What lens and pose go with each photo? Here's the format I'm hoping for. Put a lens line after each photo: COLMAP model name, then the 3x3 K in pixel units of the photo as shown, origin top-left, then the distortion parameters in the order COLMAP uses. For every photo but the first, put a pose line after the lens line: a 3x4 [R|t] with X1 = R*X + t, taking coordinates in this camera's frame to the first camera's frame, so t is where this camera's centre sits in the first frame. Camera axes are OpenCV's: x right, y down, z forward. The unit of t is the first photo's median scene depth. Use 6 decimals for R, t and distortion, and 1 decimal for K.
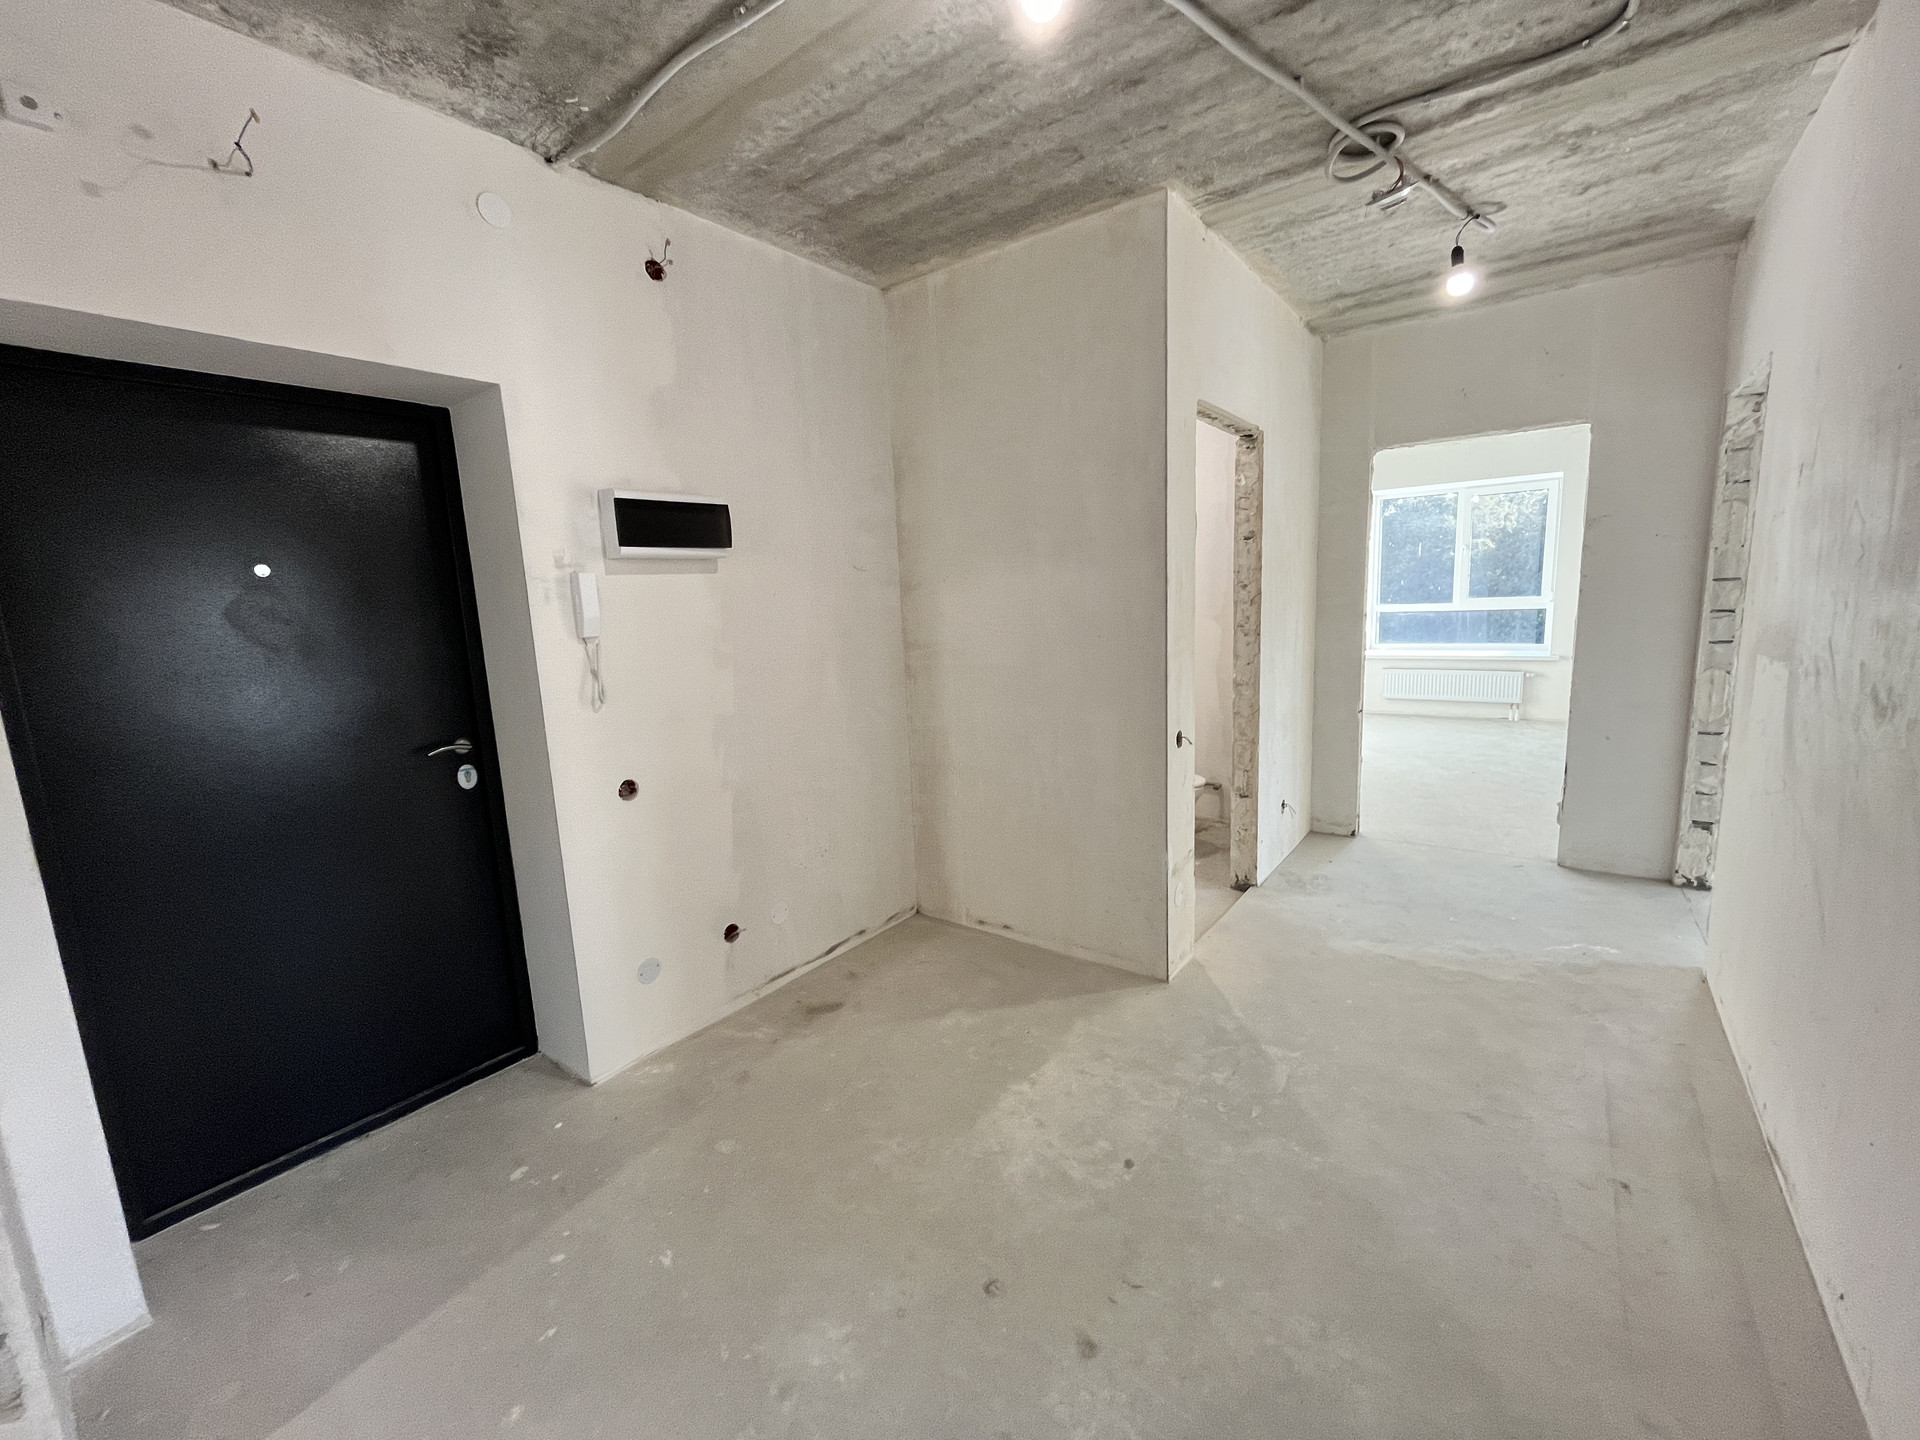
lens RADIAL K [[787.3, 0, 955.7], [0, 787.3, 716.8], [0, 0, 1]] dist [0.000848, 0.000242]
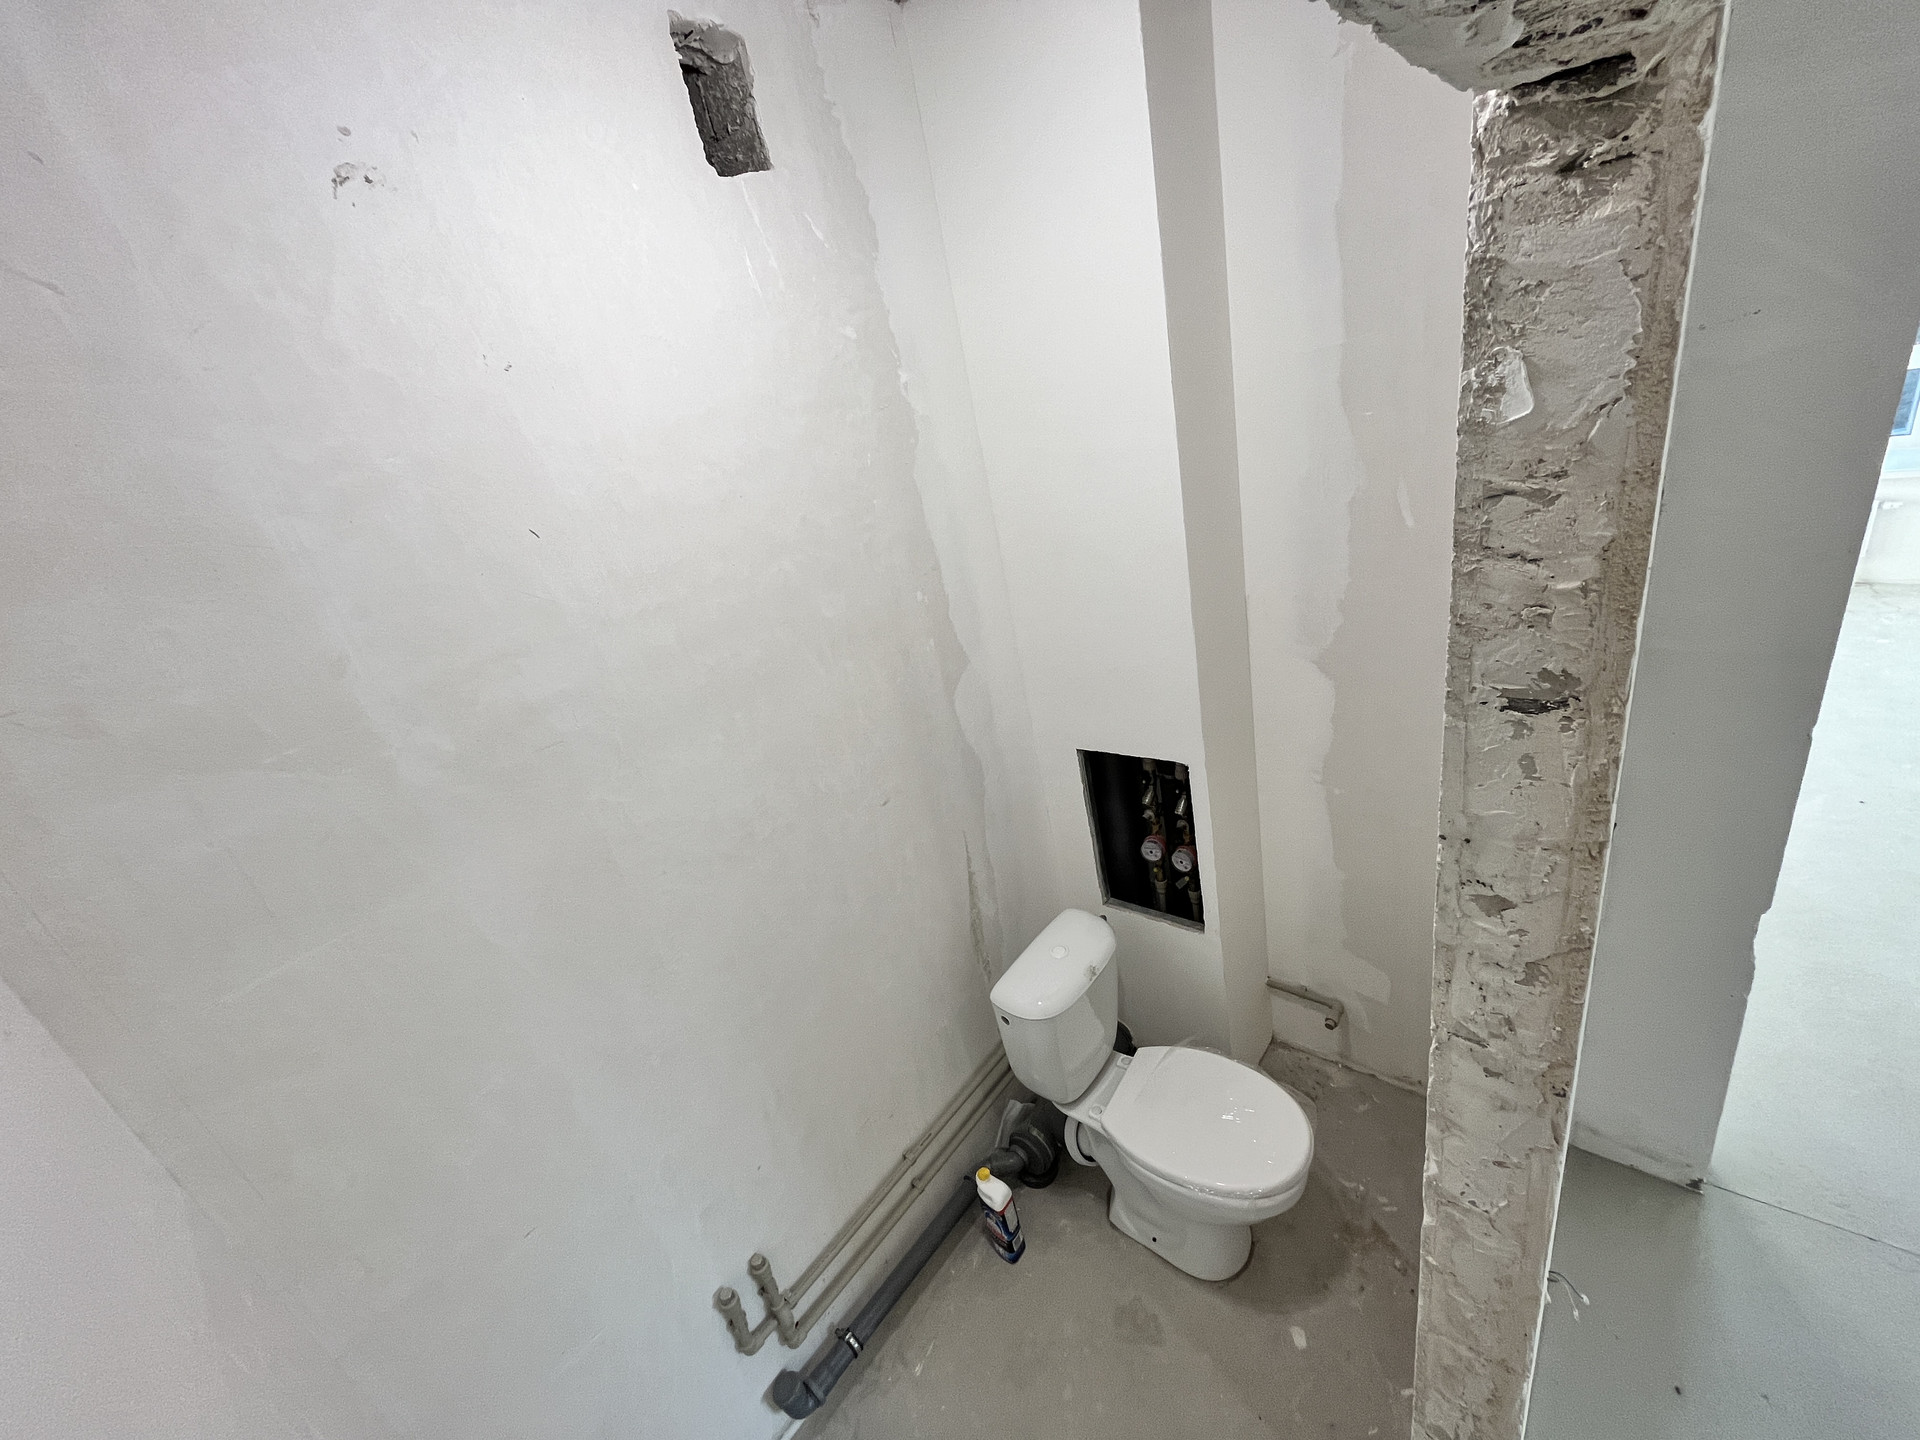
lens RADIAL K [[787.3, 0, 960.2], [0, 787.3, 721.6], [0, 0, 1]] dist [0.000848, 0.000242]
pose [[0.987734, -0.118033, -0.102221, 0.255024], [0.138926, 0.963165, 0.230247, -0.285307], [0.071279, -0.241624, 0.967748, 0.806771]]
